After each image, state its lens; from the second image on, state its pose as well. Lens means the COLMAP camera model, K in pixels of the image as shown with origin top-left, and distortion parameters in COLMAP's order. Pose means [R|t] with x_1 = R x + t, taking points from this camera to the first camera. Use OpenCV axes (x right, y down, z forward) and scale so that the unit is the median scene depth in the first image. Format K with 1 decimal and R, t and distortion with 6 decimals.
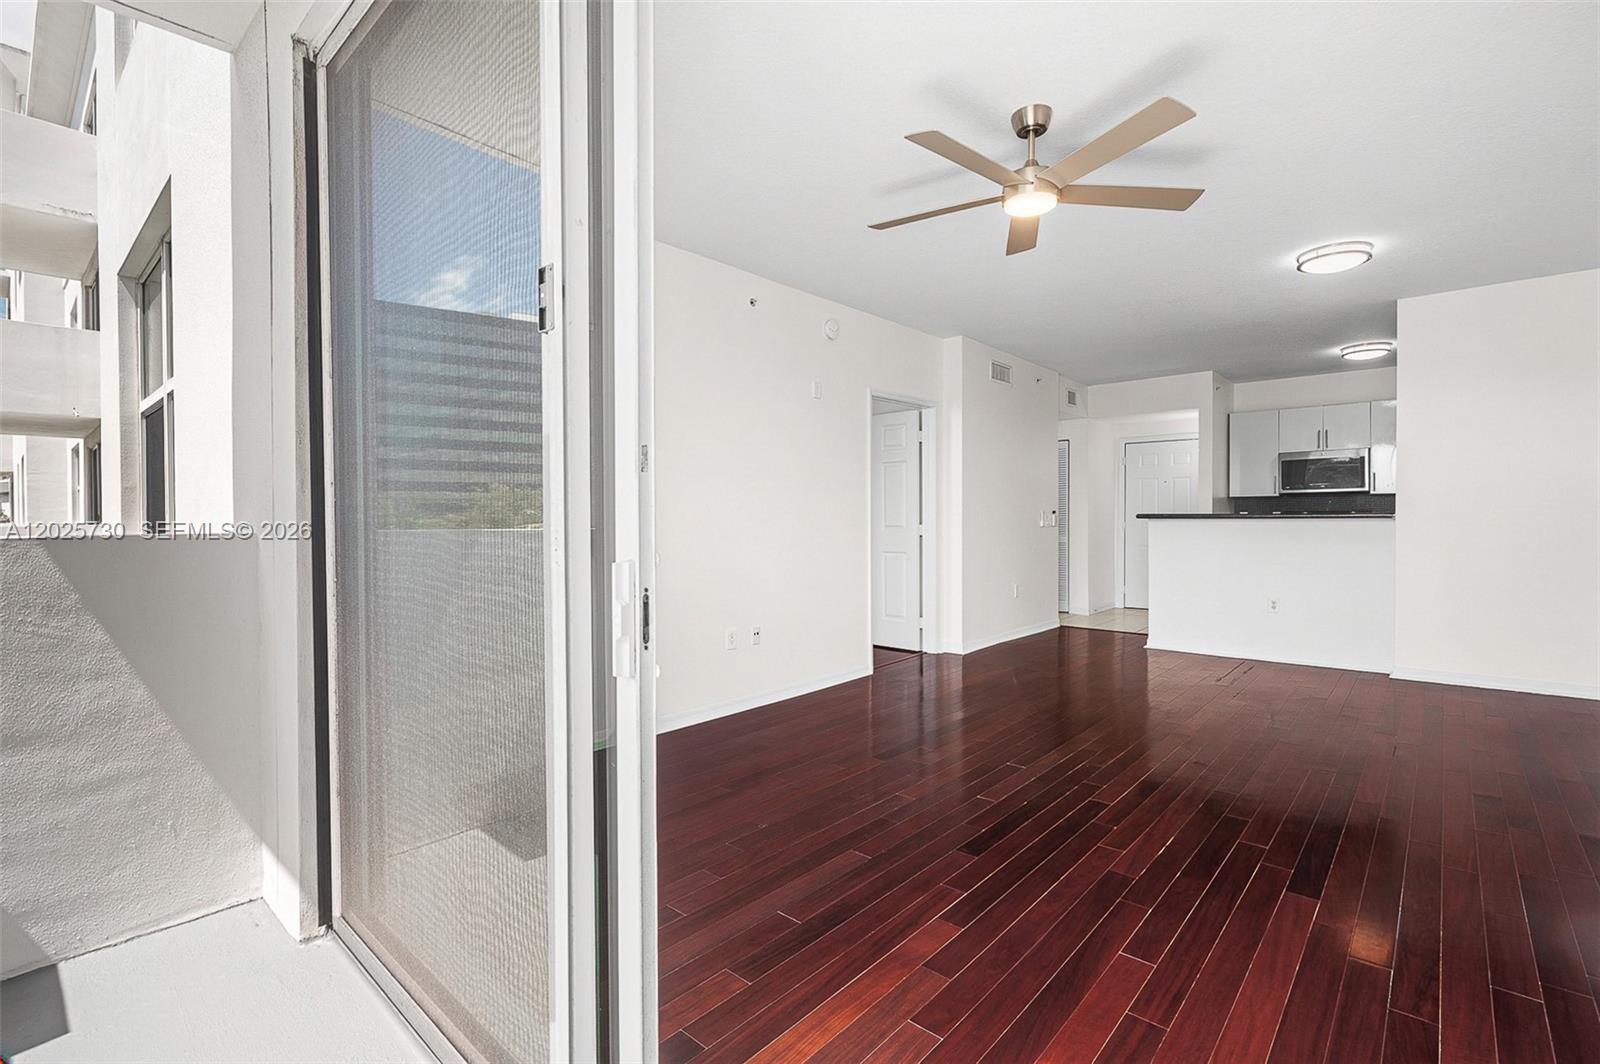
lens RADIAL K [[724.0, 0, 800.0], [0, 724.0, 532.0], [0, 0, 1]] dist [-0.004143, -0.000121]
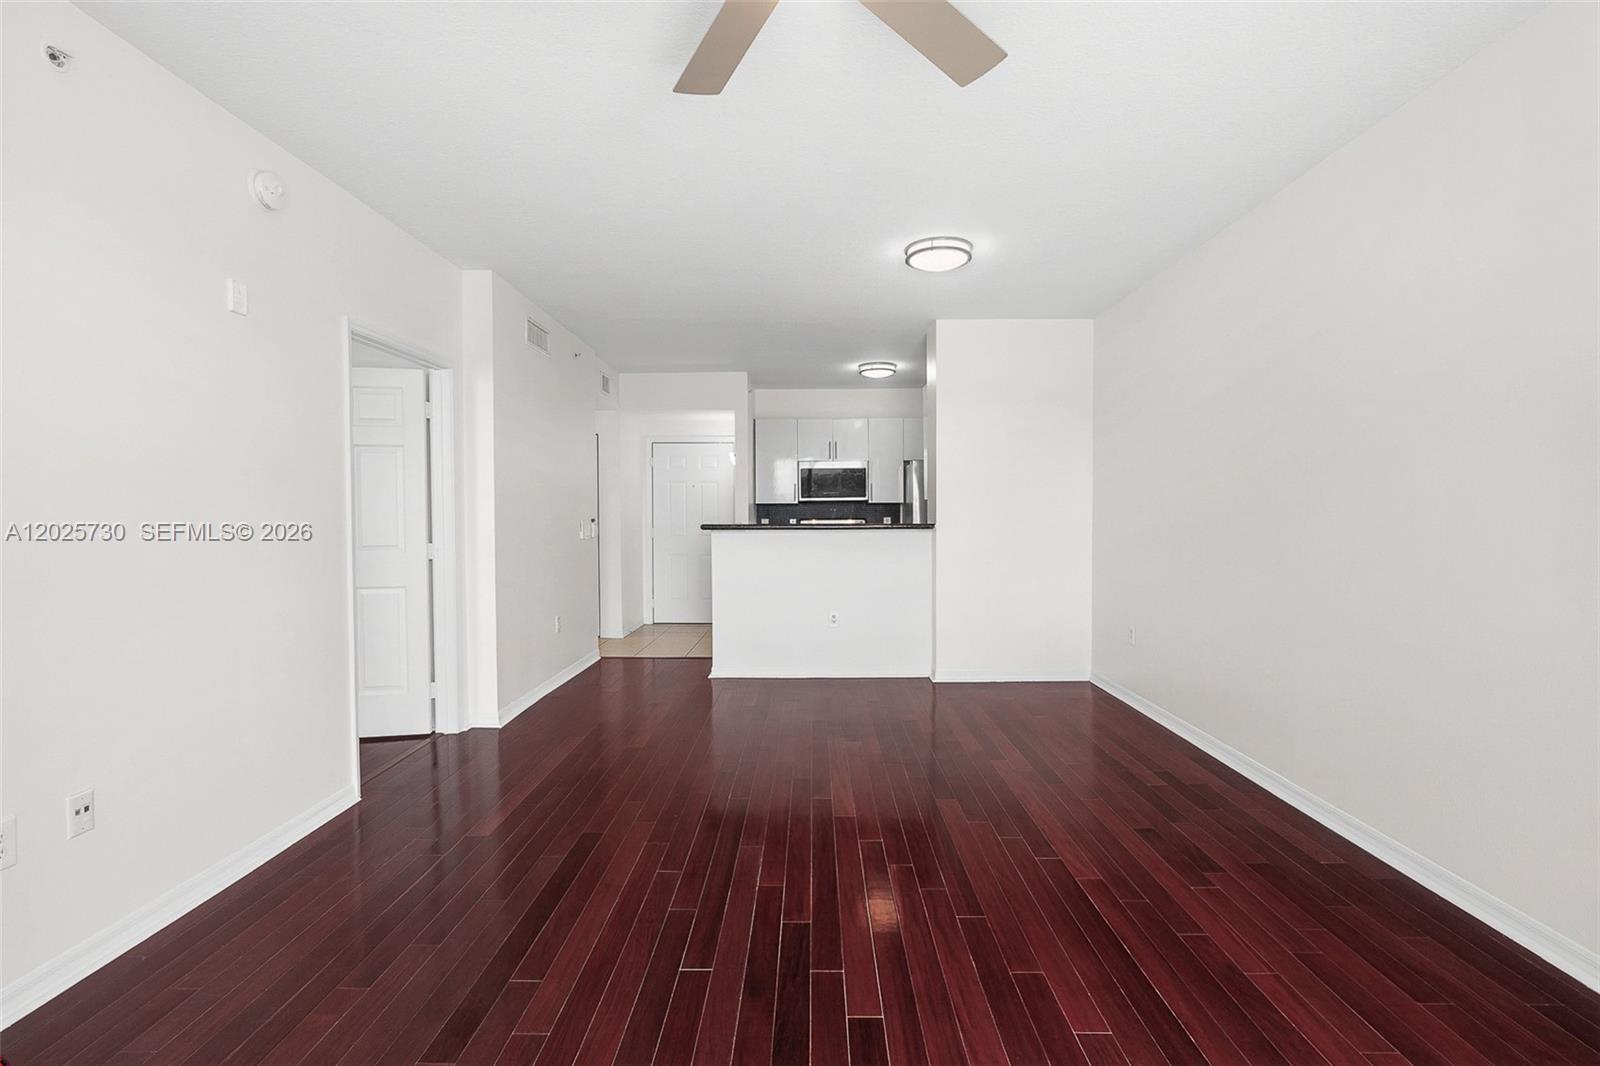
lens RADIAL K [[734.5, 0, 800.0], [0, 734.5, 533.0], [0, 0, 1]] dist [0.000023, 0.000540]
pose [[0.761778, -0.013883, 0.647689, -0.008610], [0.012420, 0.999900, 0.006825, -0.016001], [-0.647719, 0.002845, 0.761874, 0.215623]]
